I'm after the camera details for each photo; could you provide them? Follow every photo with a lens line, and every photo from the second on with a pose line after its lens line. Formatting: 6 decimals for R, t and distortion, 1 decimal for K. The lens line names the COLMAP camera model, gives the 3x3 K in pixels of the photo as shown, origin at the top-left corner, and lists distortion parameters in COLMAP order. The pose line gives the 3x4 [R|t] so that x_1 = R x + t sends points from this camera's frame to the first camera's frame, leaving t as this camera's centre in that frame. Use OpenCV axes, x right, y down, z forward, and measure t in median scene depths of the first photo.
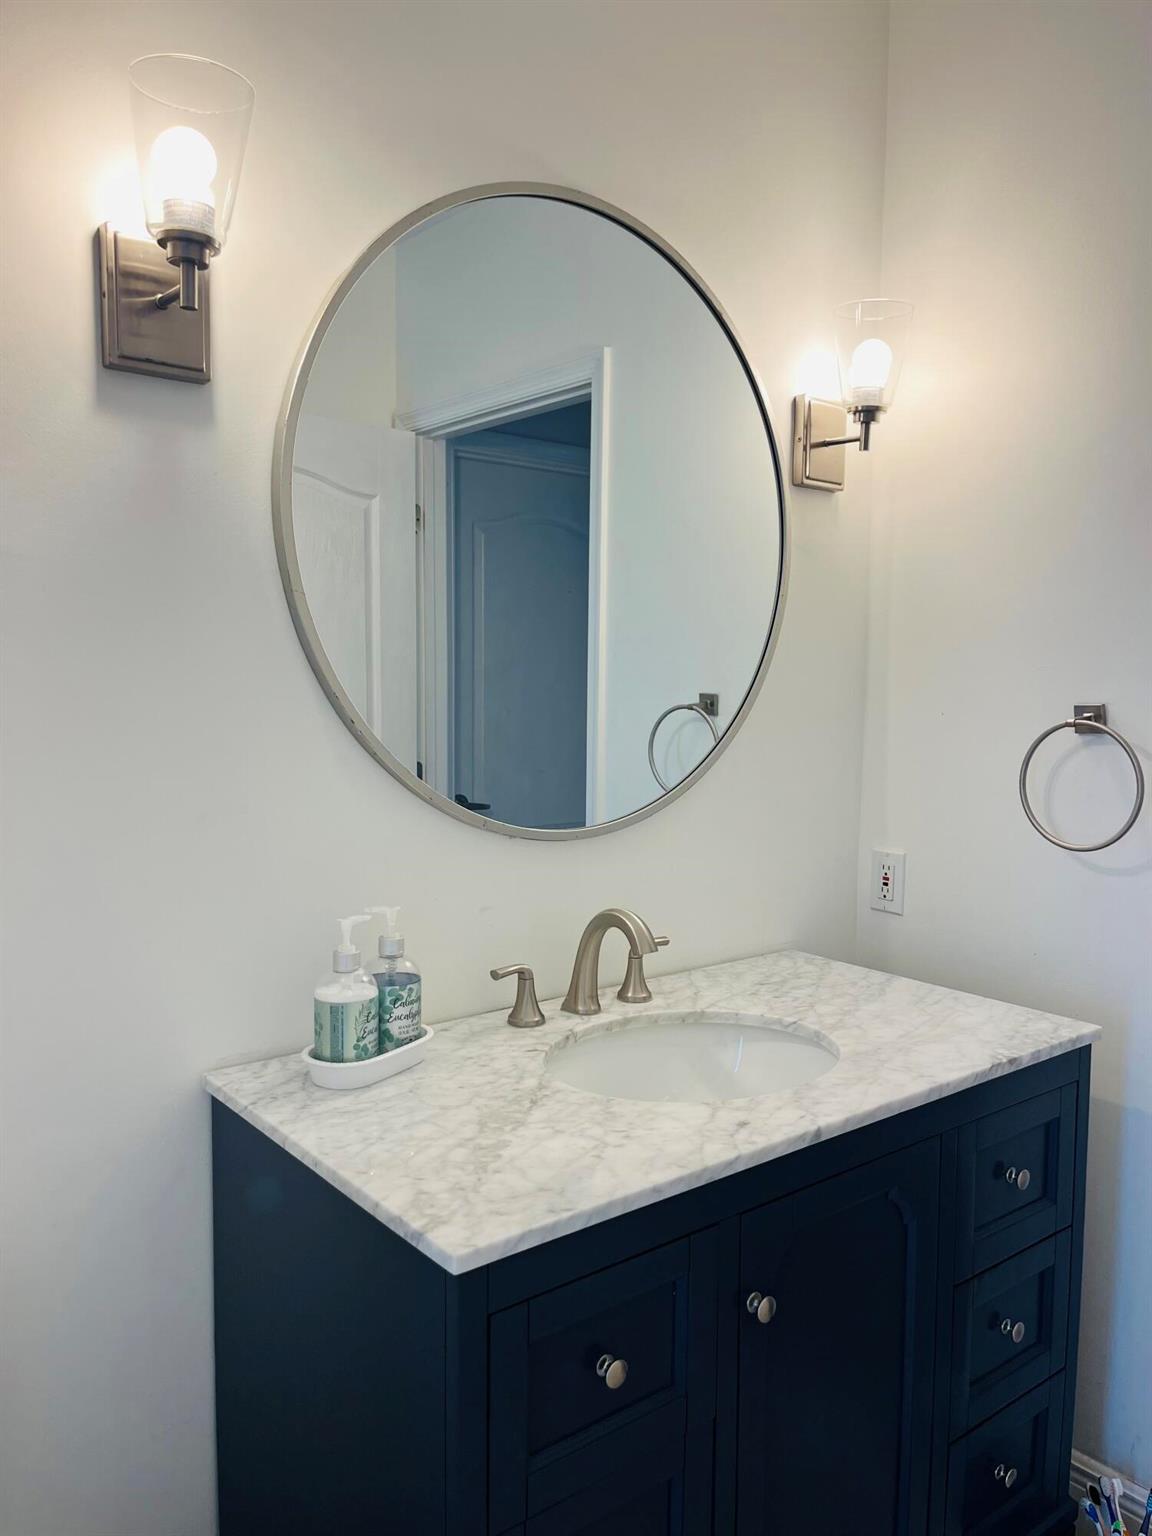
lens RADIAL K [[1153.0, 0, 576.0], [0, 1153.0, 768.0], [0, 0, 1]] dist [0.089451, -0.123661]
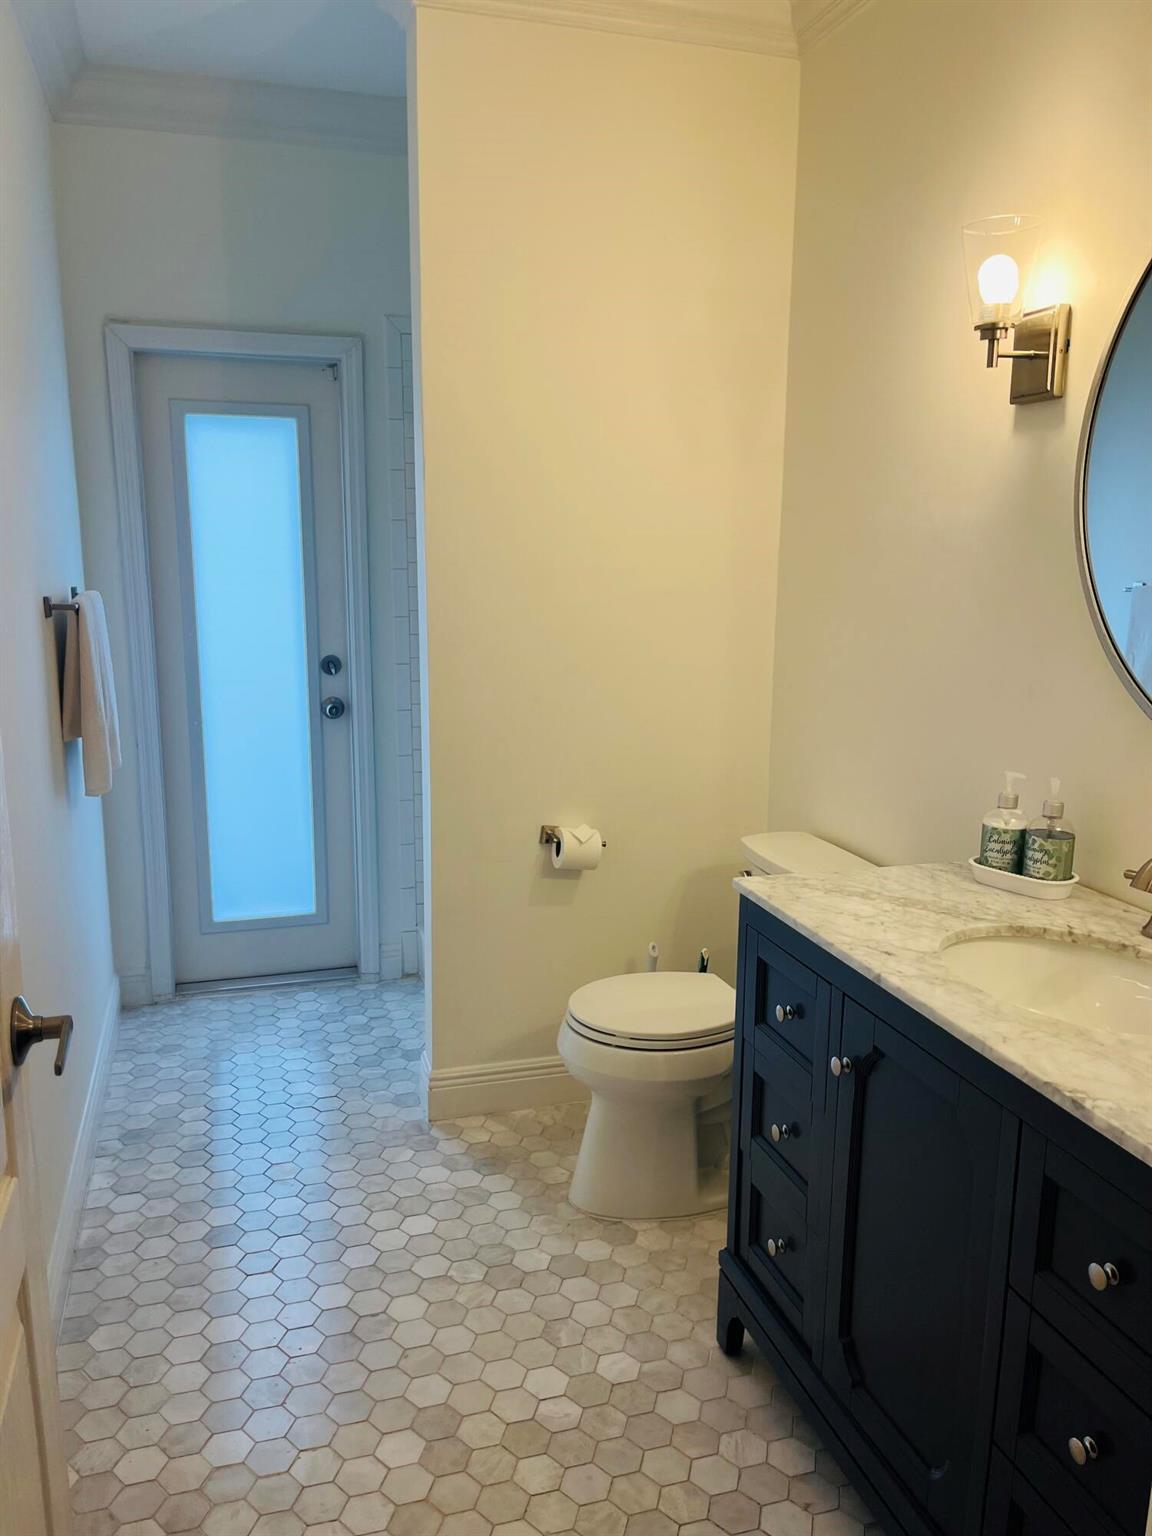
lens RADIAL K [[1153.0, 0, 576.0], [0, 1153.0, 768.0], [0, 0, 1]] dist [0.089451, -0.123661]
pose [[-0.370509, 0.156340, -0.915577, 1.393517], [-0.089702, 0.975102, 0.202805, -0.123916], [0.924487, 0.157270, -0.347260, 1.071112]]
